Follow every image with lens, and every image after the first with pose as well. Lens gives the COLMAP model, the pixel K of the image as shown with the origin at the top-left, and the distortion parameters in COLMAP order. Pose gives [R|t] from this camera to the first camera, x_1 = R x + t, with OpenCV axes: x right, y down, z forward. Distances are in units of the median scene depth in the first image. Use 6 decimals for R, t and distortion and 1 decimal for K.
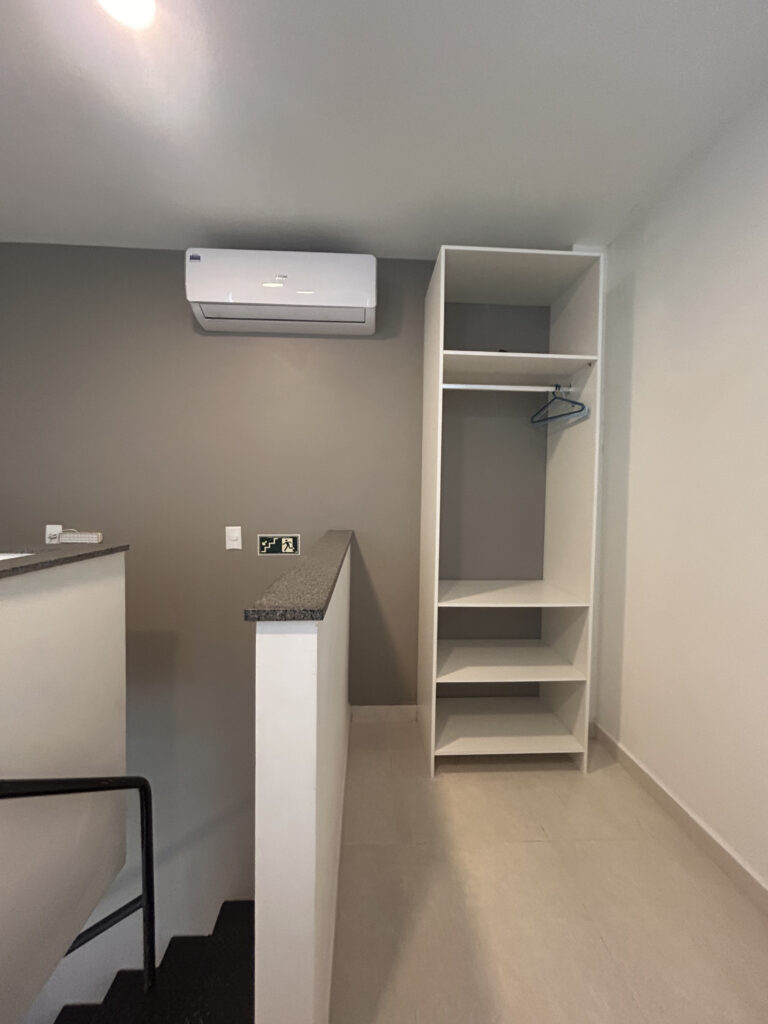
lens RADIAL K [[414.4, 0, 386.8], [0, 414.4, 512.4], [0, 0, 1]] dist [-0.002696, 0.000036]
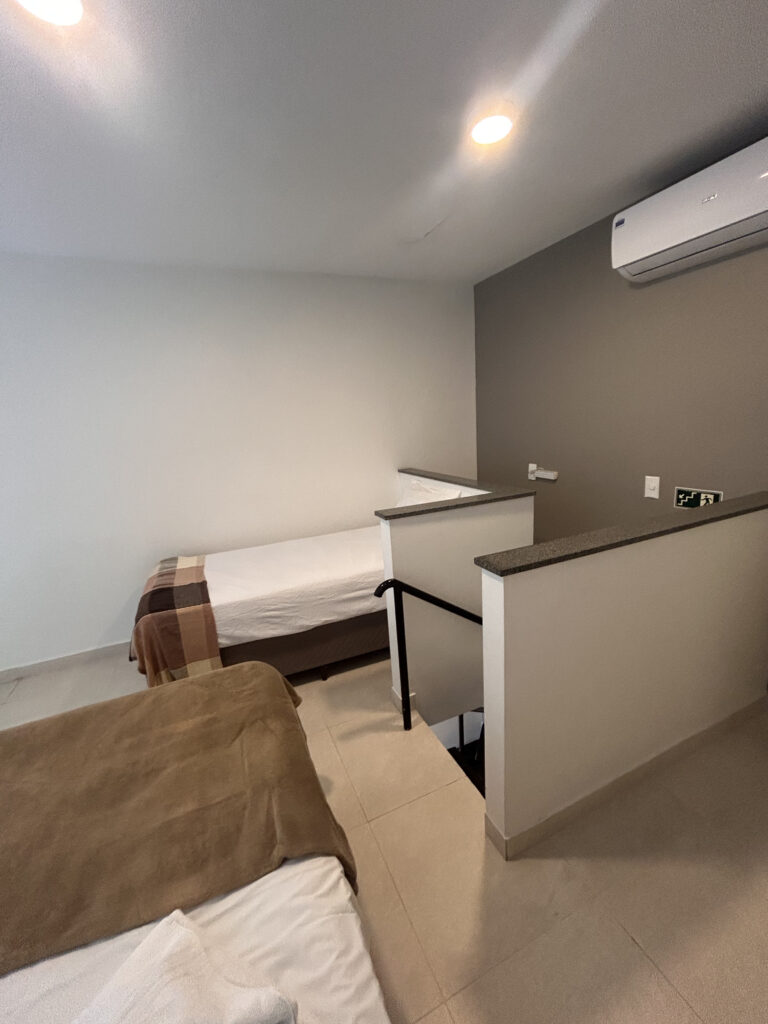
lens RADIAL K [[414.4, 0, 388.2], [0, 414.4, 514.1], [0, 0, 1]] dist [-0.002696, 0.000036]
pose [[0.355885, 0.180612, -0.916911, 0.365667], [0.031710, 0.978248, 0.205002, -0.107339], [0.933992, -0.102032, 0.342416, 0.010578]]
